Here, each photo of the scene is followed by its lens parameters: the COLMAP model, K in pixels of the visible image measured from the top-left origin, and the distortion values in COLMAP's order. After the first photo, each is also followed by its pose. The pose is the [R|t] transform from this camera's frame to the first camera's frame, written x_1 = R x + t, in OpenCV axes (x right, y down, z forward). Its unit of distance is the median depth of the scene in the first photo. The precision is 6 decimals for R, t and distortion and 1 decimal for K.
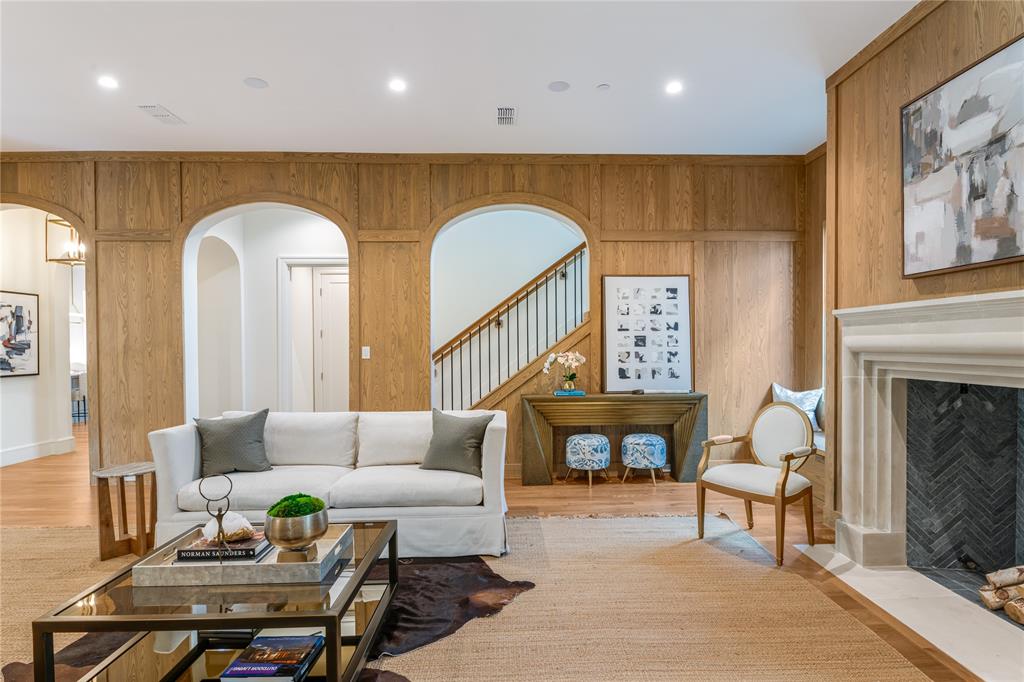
lens RADIAL K [[517.8, 0, 523.4], [0, 517.8, 344.2], [0, 0, 1]] dist [0.028493, -0.017965]
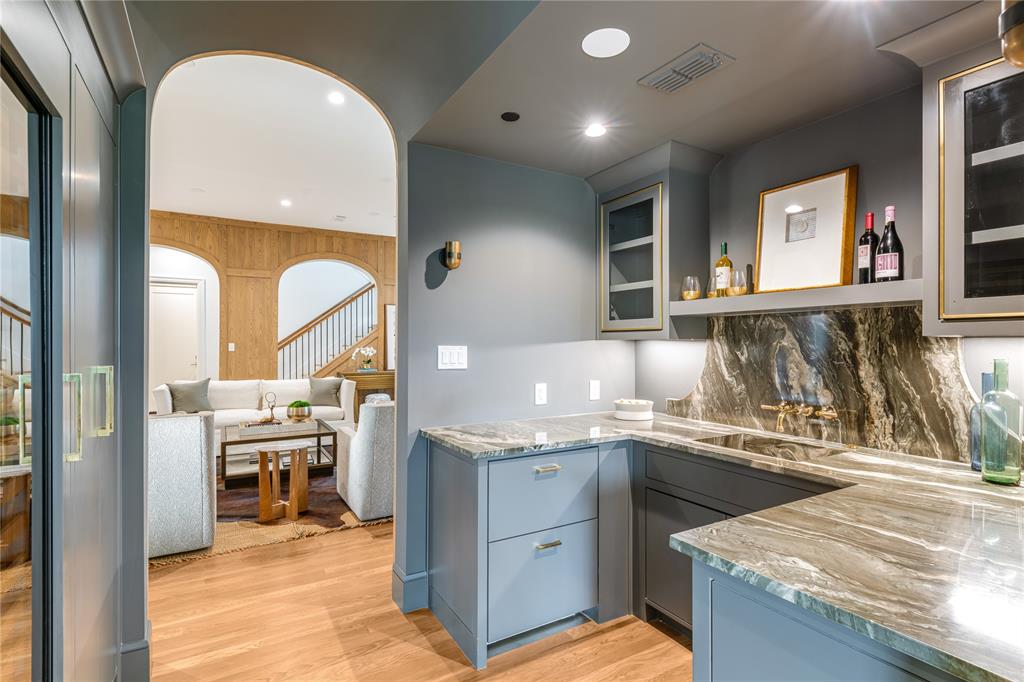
lens RADIAL K [[517.8, 0, 523.4], [0, 517.8, 344.2], [0, 0, 1]] dist [0.028493, -0.017965]
pose [[0.867391, 0.006331, 0.497587, -0.321611], [-0.010141, 0.999936, 0.004955, -0.009409], [-0.497524, -0.009343, 0.867400, -0.783716]]
